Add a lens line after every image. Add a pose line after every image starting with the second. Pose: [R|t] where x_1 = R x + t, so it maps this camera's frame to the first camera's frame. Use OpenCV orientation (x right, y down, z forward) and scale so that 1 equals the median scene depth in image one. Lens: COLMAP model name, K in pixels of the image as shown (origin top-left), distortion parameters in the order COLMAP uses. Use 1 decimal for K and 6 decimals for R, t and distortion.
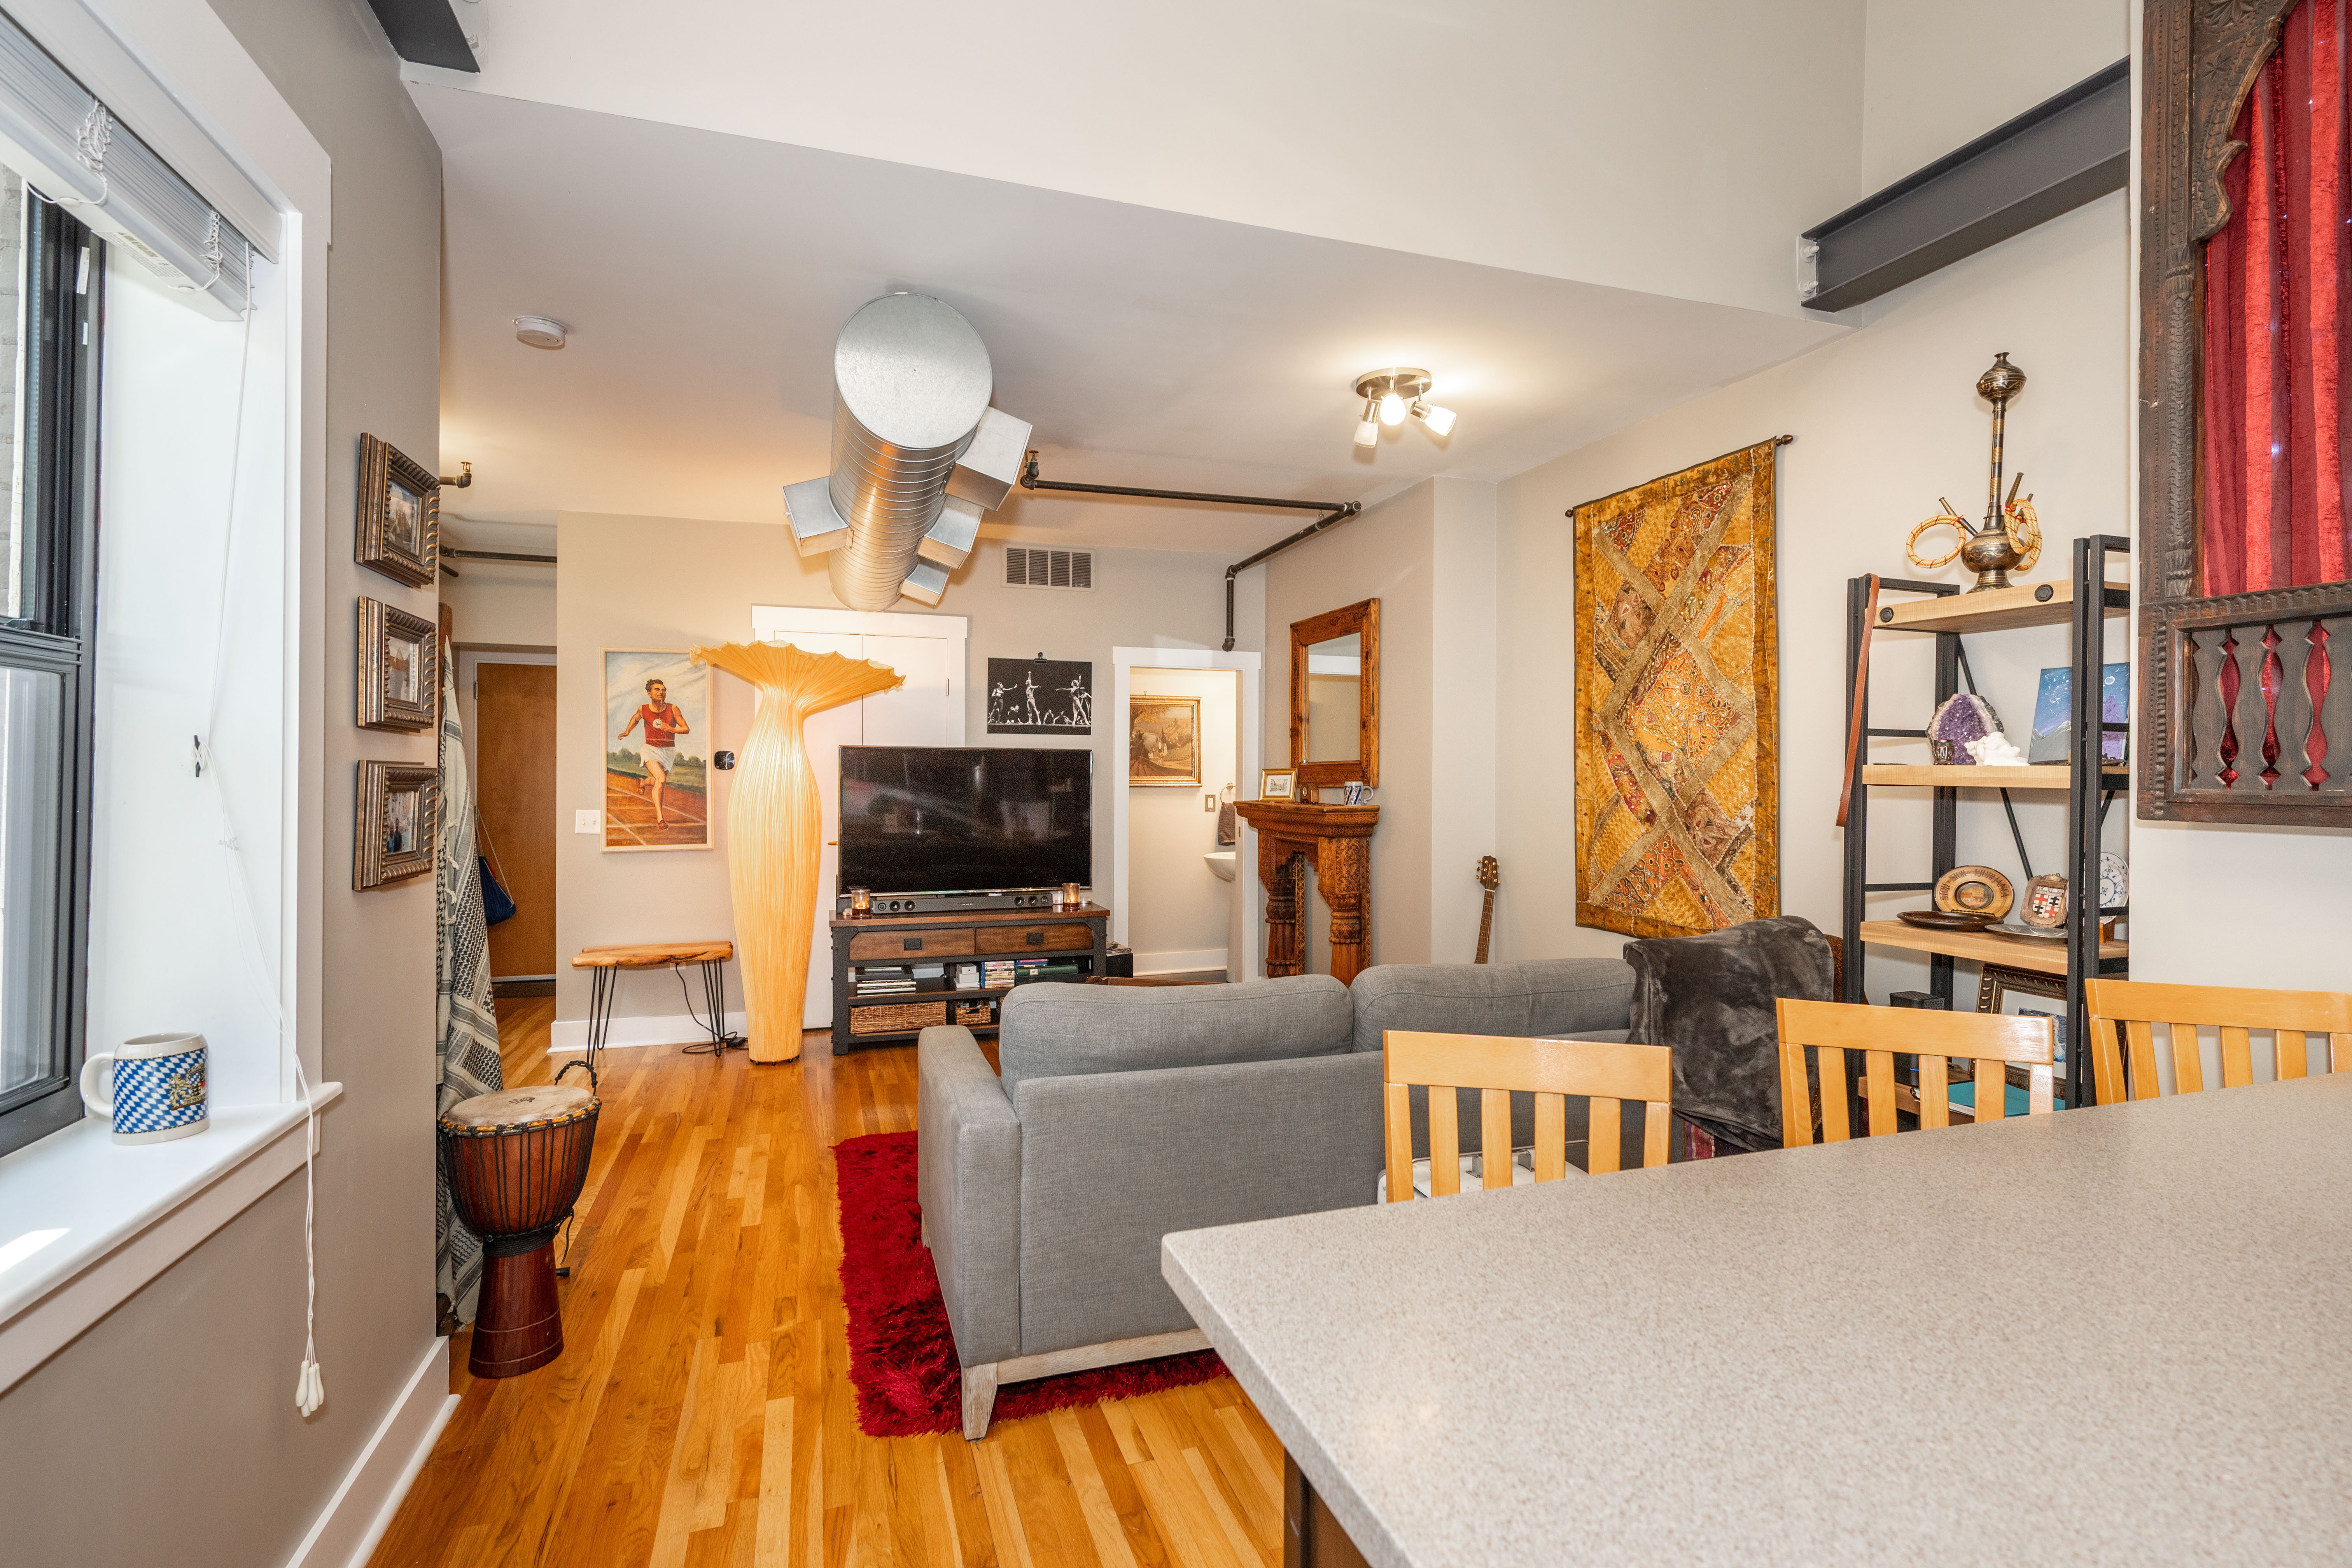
lens RADIAL K [[1079.9, 0, 1176.0], [0, 1079.9, 784.0], [0, 0, 1]] dist [-0.000735, -0.000265]
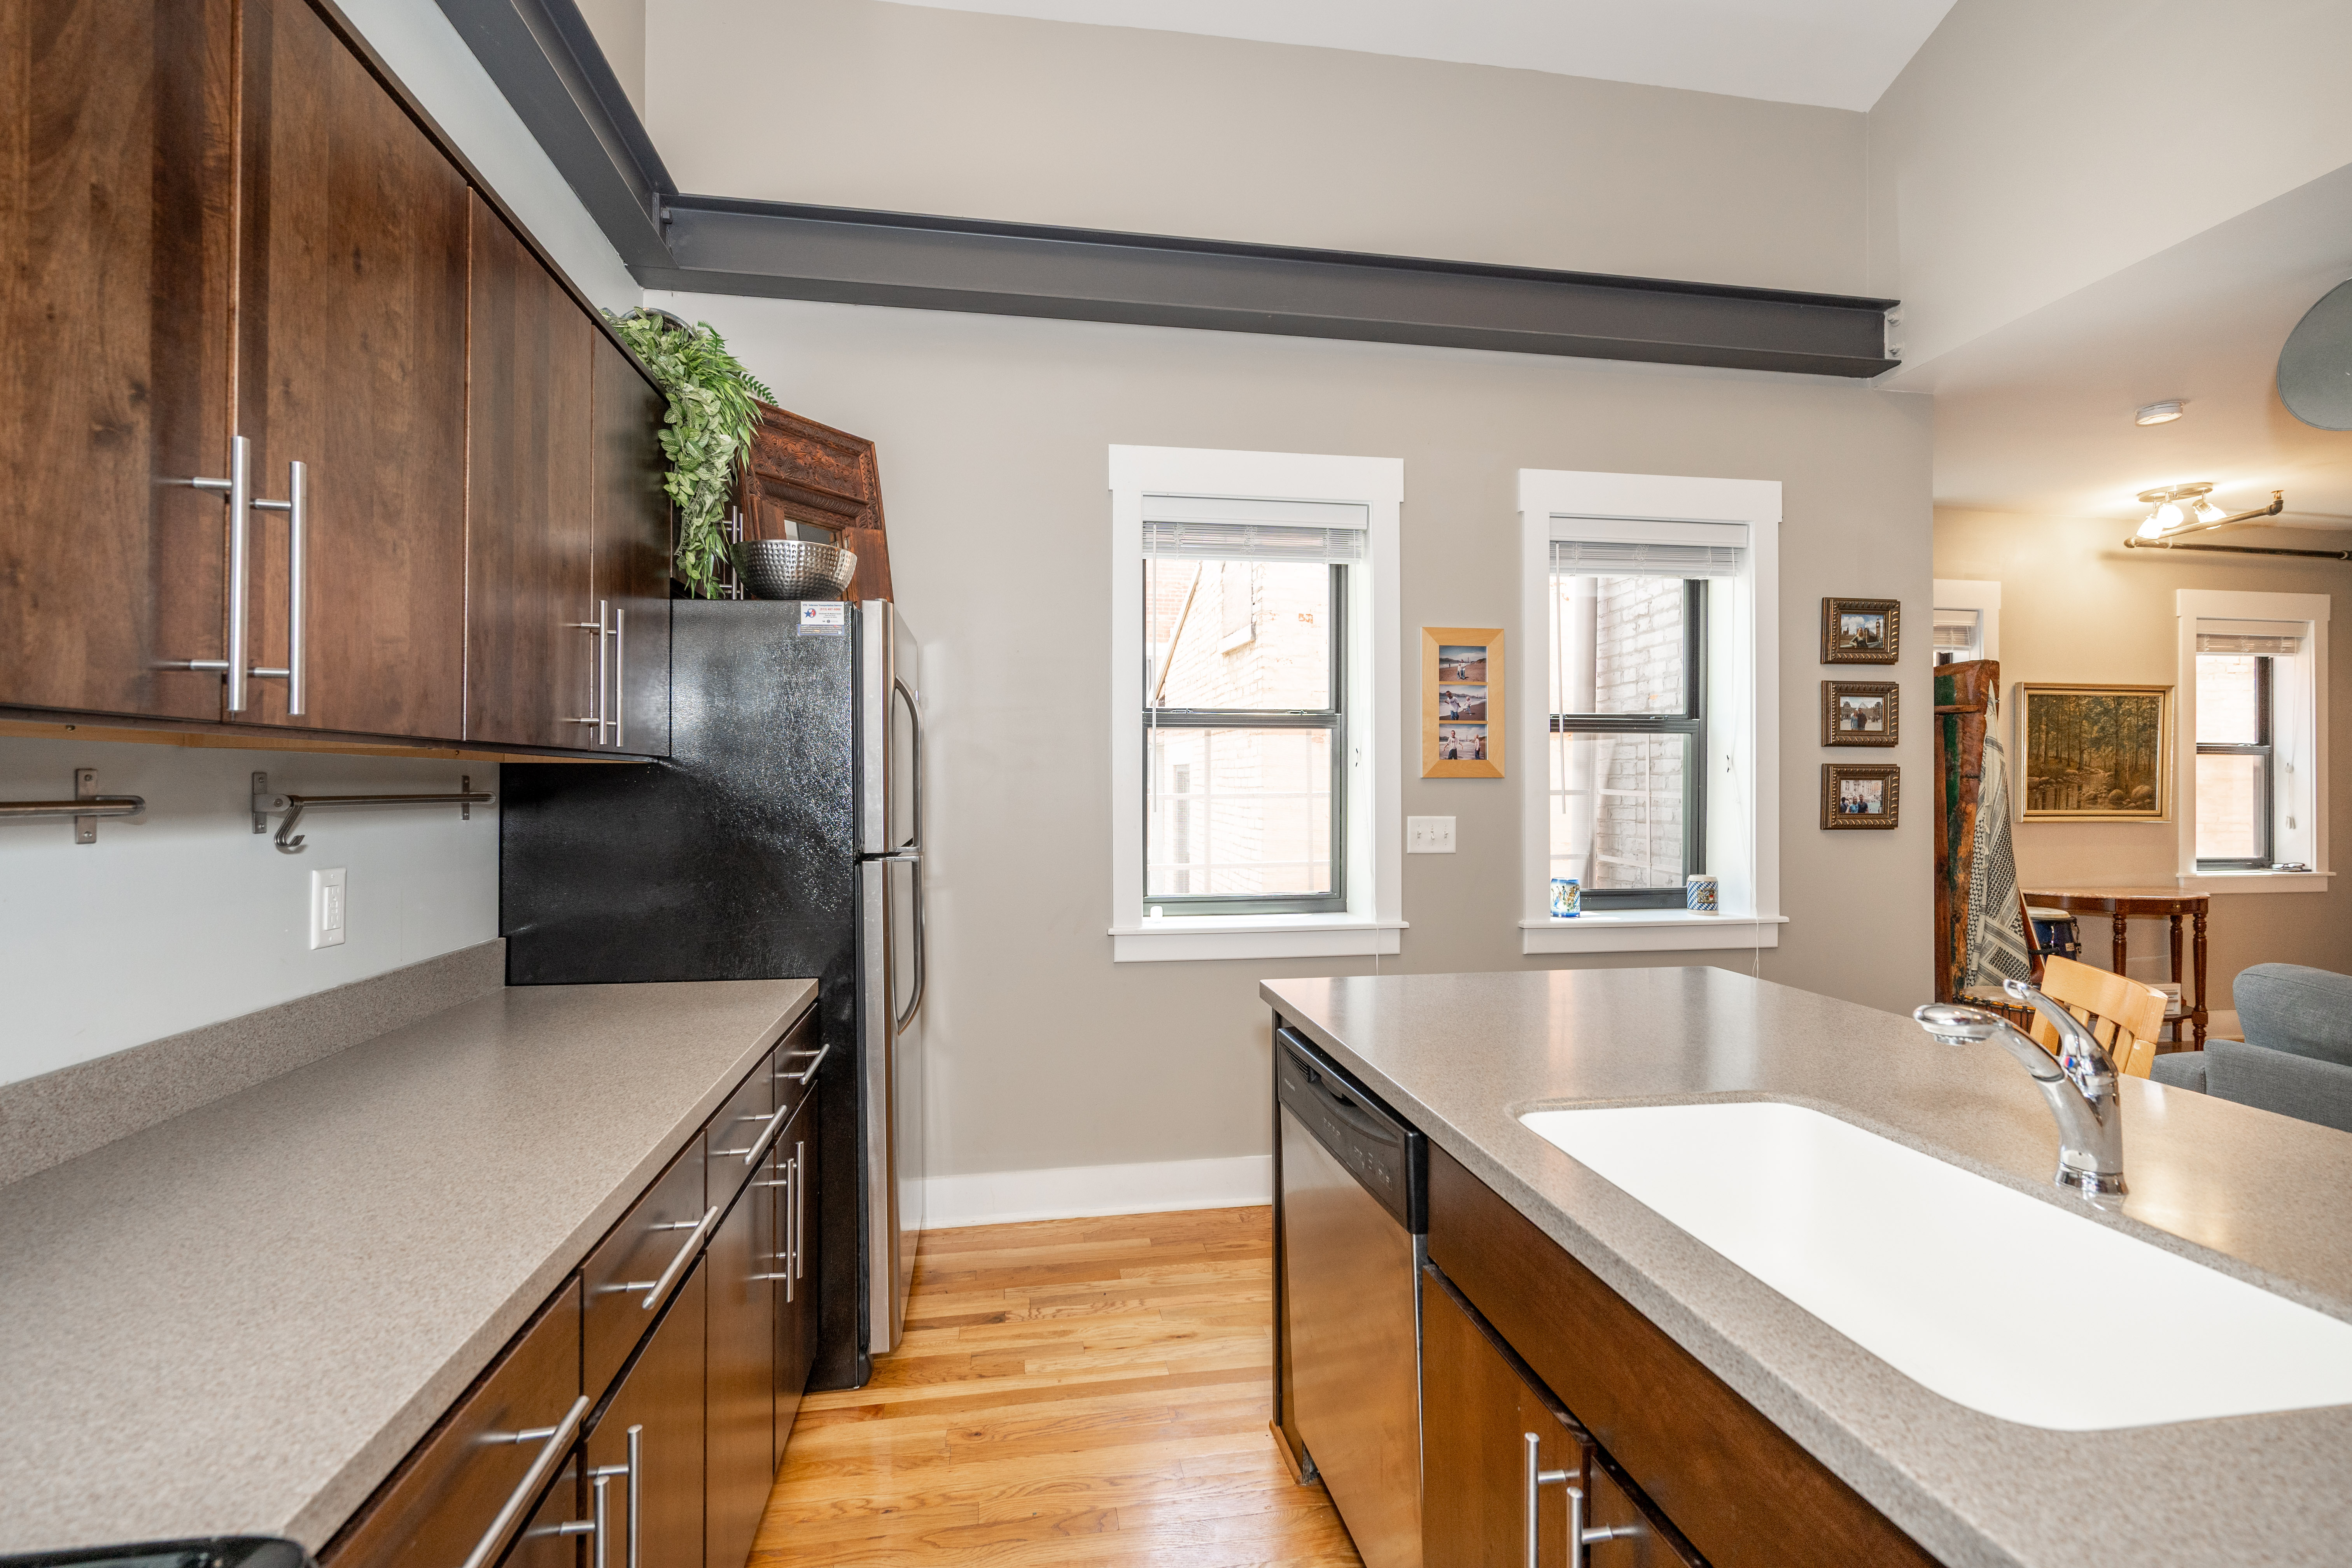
lens RADIAL K [[1044.1, 0, 1176.0], [0, 1044.1, 784.0], [0, 0, 1]] dist [-0.001228, -0.000294]
pose [[-0.158938, -0.003318, -0.987283, 1.065116], [-0.005246, 0.999983, -0.002516, 0.020212], [0.987275, 0.004780, -0.158952, 0.105717]]
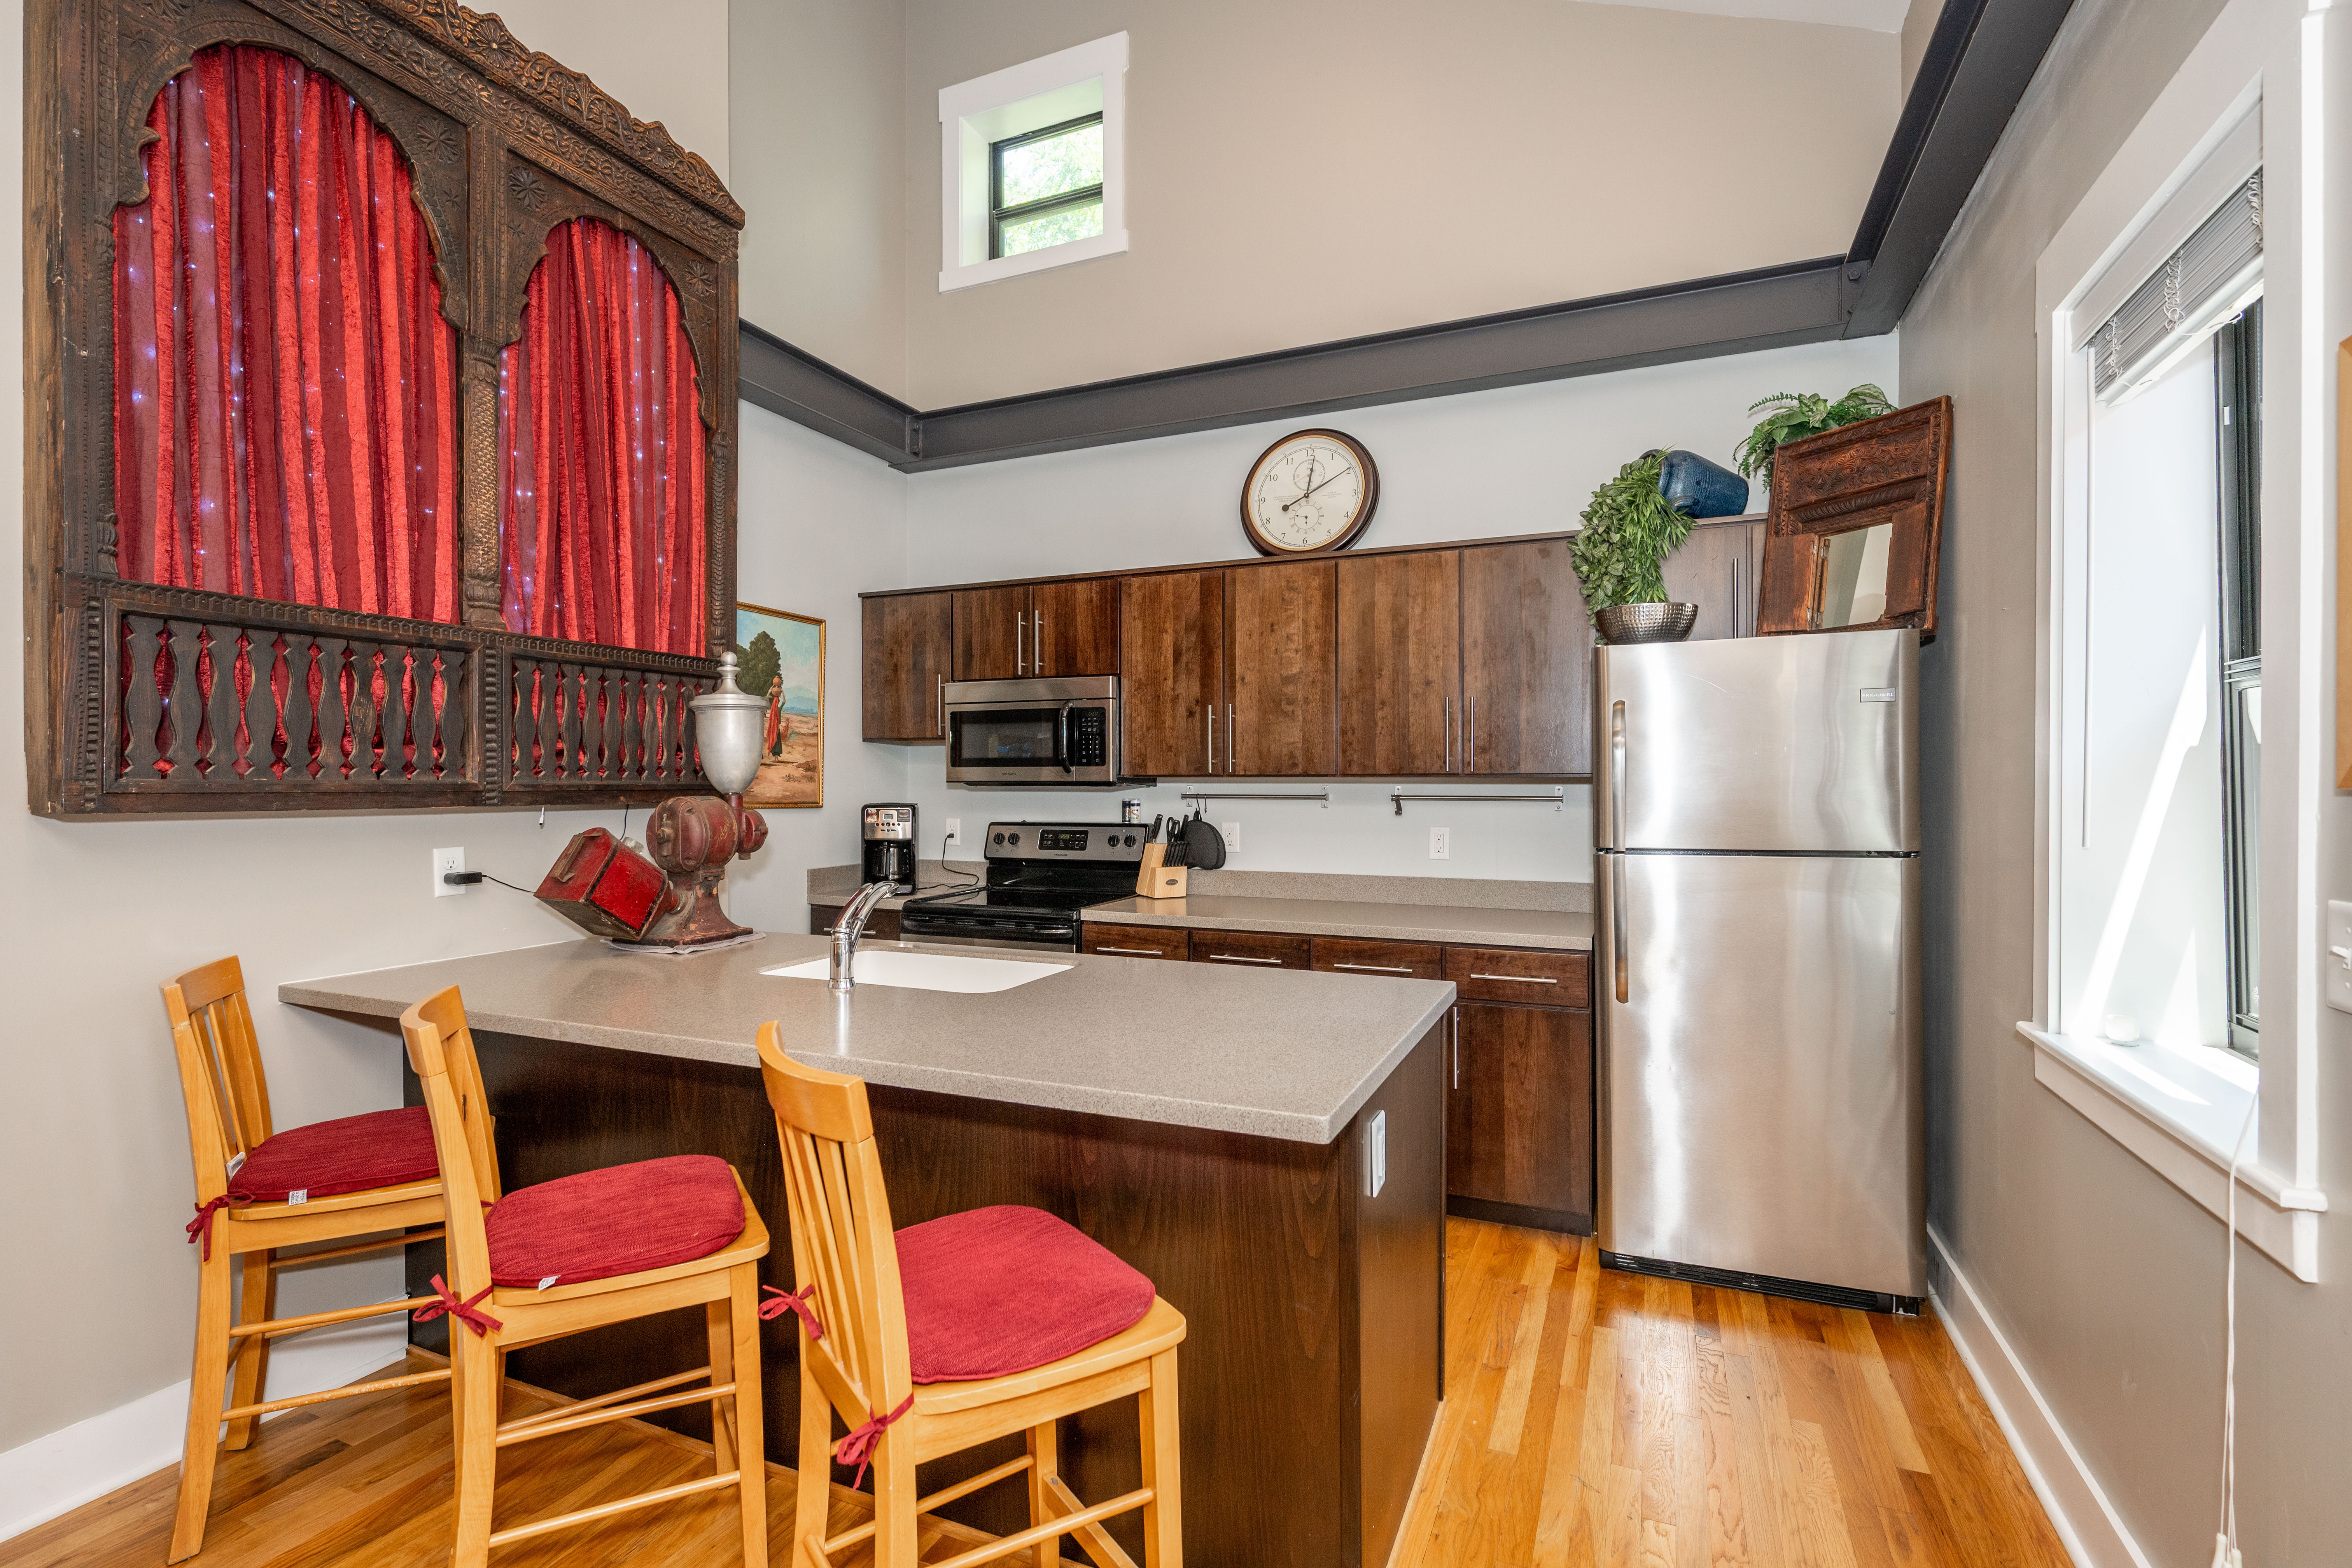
lens RADIAL K [[1079.9, 0, 1176.0], [0, 1079.9, 784.0], [0, 0, 1]] dist [-0.000735, -0.000265]
pose [[-0.744576, -0.009538, 0.667470, -0.351326], [-0.005157, 0.999950, 0.008537, -0.002896], [-0.667518, 0.002914, -0.744588, 0.973463]]
